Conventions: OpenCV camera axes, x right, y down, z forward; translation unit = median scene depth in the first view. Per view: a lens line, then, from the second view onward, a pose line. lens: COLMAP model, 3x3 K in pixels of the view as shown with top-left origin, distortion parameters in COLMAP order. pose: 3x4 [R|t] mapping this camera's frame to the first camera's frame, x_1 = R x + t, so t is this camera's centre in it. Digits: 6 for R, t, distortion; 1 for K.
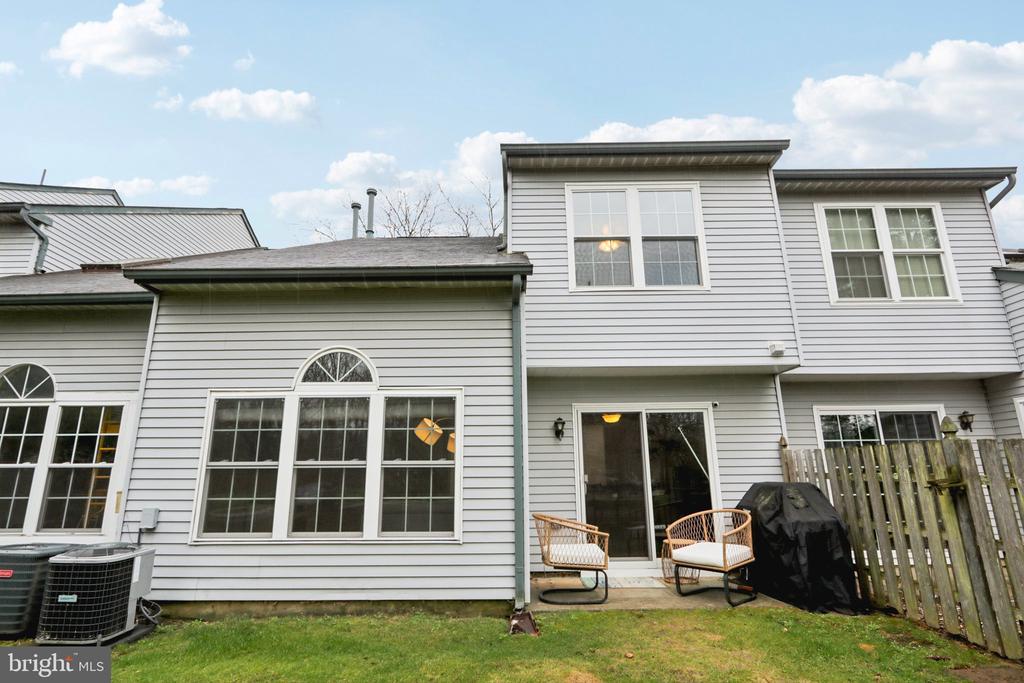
lens RADIAL K [[523.1, 0, 512.0], [0, 523.1, 341.5], [0, 0, 1]] dist [-0.008901, -0.001003]
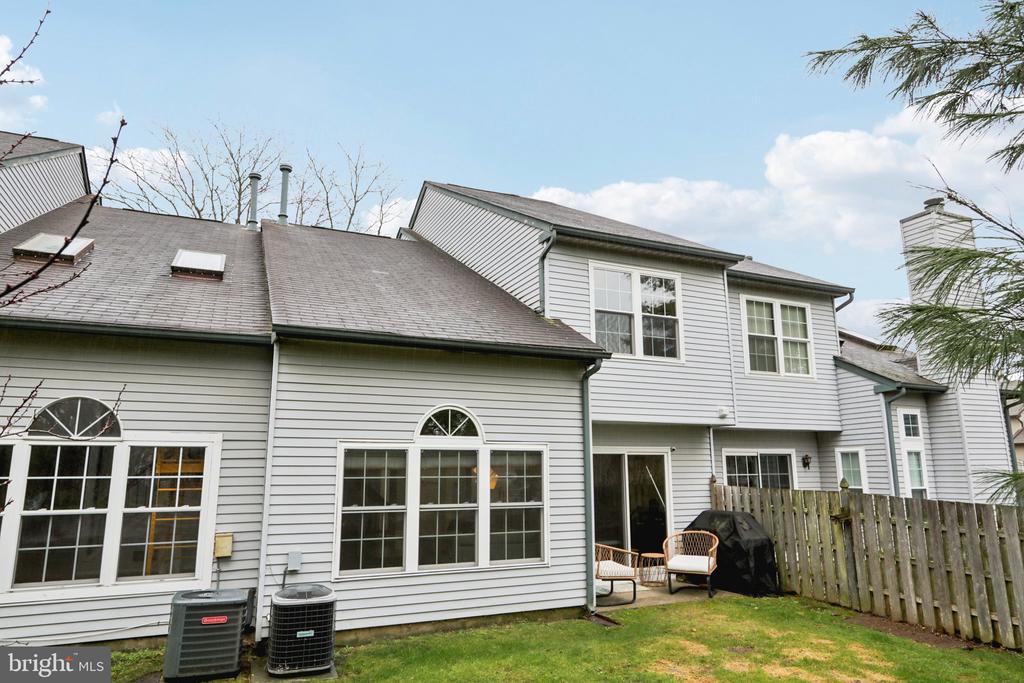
lens RADIAL K [[659.0, 0, 512.0], [0, 659.0, 341.5], [0, 0, 1]] dist [-0.004299, -0.000753]
pose [[0.904008, 0.085704, 0.418836, -0.830206], [-0.112002, 0.992960, 0.038560, -0.199158], [-0.412582, -0.081769, 0.907243, -0.360306]]
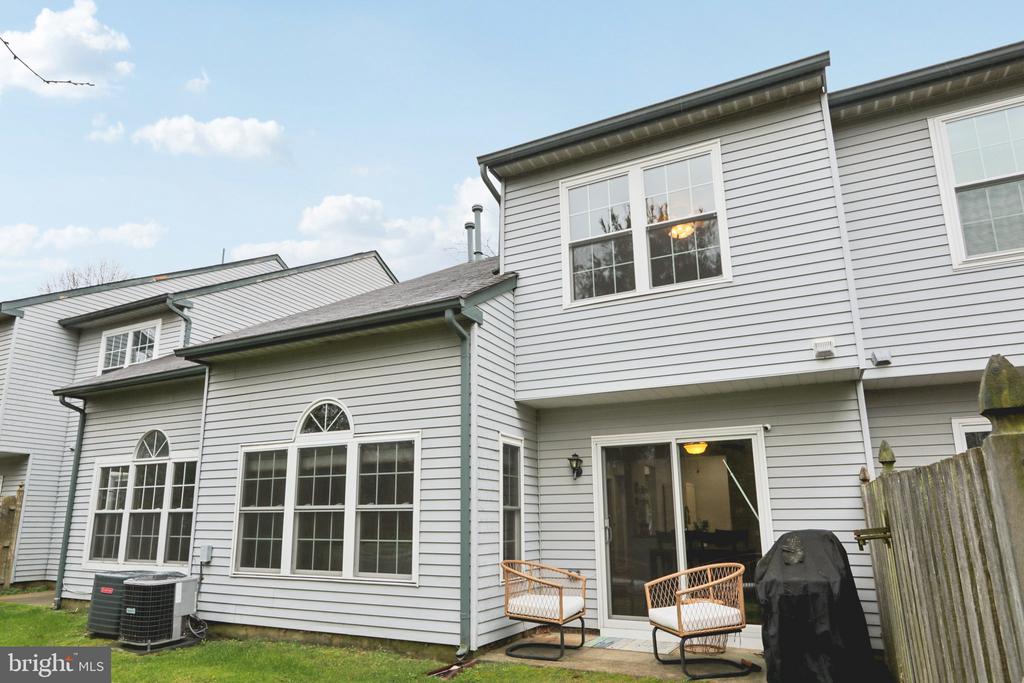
lens RADIAL K [[653.7, 0, 506.4], [0, 653.7, 376.6], [0, 0, 1]] dist [-0.003827, -0.000514]
pose [[0.886946, -0.094625, -0.452077, 0.600508], [0.111846, 0.993660, 0.011451, -0.008243], [0.448127, -0.060719, 0.891905, -0.016247]]
